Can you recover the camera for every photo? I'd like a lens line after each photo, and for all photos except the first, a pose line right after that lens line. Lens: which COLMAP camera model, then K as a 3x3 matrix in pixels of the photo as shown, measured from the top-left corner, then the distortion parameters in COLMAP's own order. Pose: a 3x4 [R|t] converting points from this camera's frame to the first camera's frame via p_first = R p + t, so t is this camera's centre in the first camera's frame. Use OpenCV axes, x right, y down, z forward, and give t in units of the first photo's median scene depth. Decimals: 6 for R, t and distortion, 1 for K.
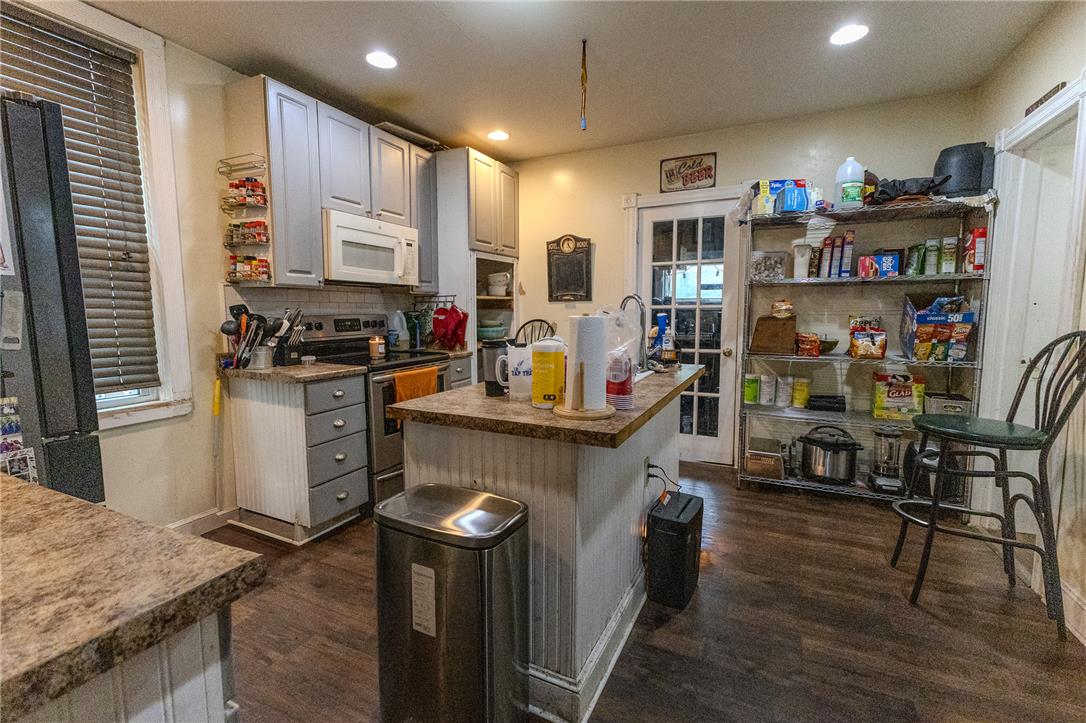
lens RADIAL K [[477.9, 0, 541.6], [0, 477.9, 356.2], [0, 0, 1]] dist [0.000949, 0.000080]
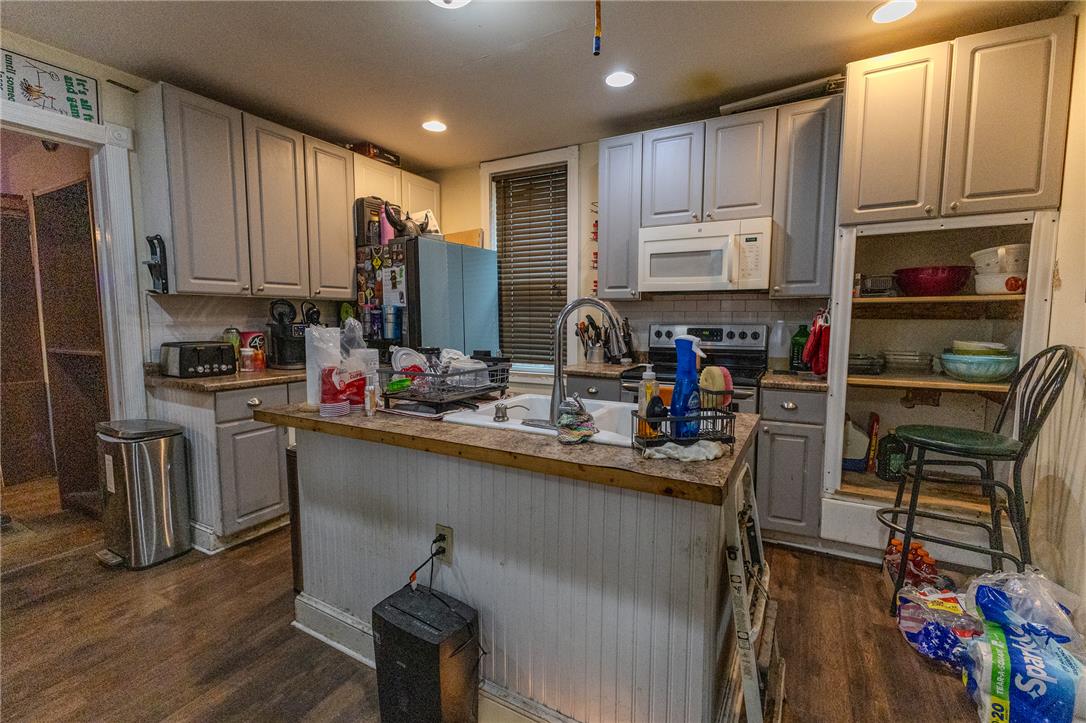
lens RADIAL K [[477.9, 0, 543.5], [0, 477.9, 363.4], [0, 0, 1]] dist [0.000949, 0.000080]
pose [[-0.065731, 0.096490, -0.993161, 0.624077], [-0.099288, 0.989742, 0.102729, -0.080534], [0.992885, 0.105361, -0.055476, 0.782308]]
